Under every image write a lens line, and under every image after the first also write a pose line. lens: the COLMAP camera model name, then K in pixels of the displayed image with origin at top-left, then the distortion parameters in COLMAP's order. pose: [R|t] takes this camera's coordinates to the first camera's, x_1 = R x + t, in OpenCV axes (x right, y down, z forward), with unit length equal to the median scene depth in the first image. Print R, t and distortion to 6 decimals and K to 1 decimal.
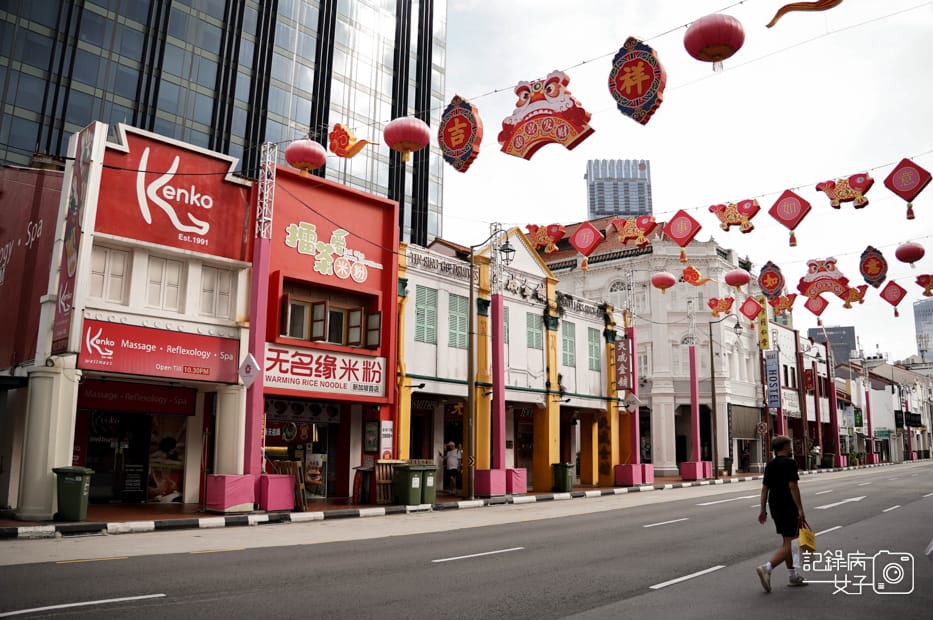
lens RADIAL K [[706.1, 0, 466.5], [0, 706.1, 310.0], [0, 0, 1]] dist [-0.078637, 0.000612]
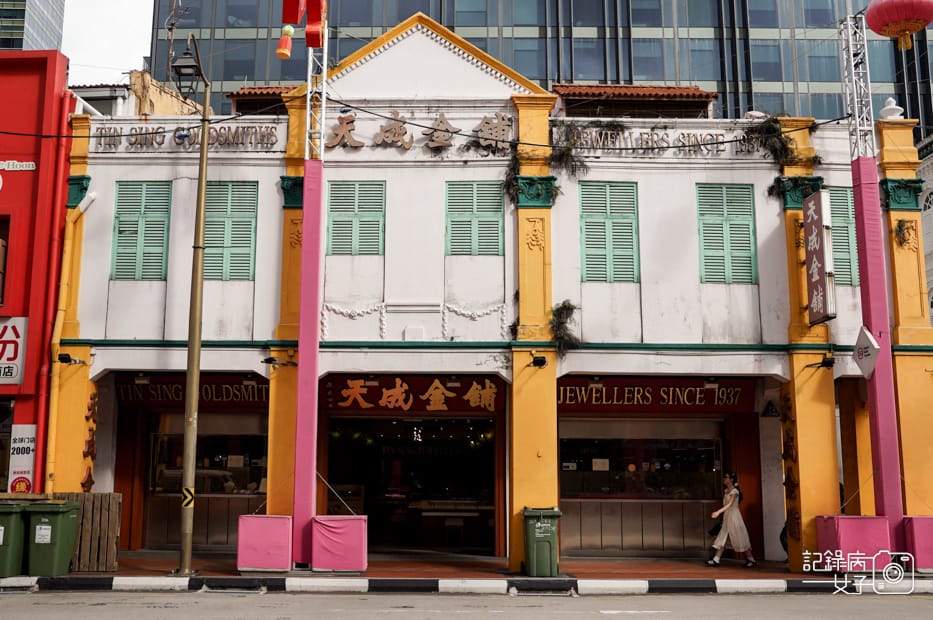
lens RADIAL K [[905.5, 0, 466.5], [0, 905.5, 310.0], [0, 0, 1]] dist [-0.051840, 0.008578]
pose [[0.666234, -0.143110, -0.731882, 0.509967], [0.146735, 0.987385, -0.059497, 0.121853], [0.731164, -0.067754, 0.678829, 0.584489]]
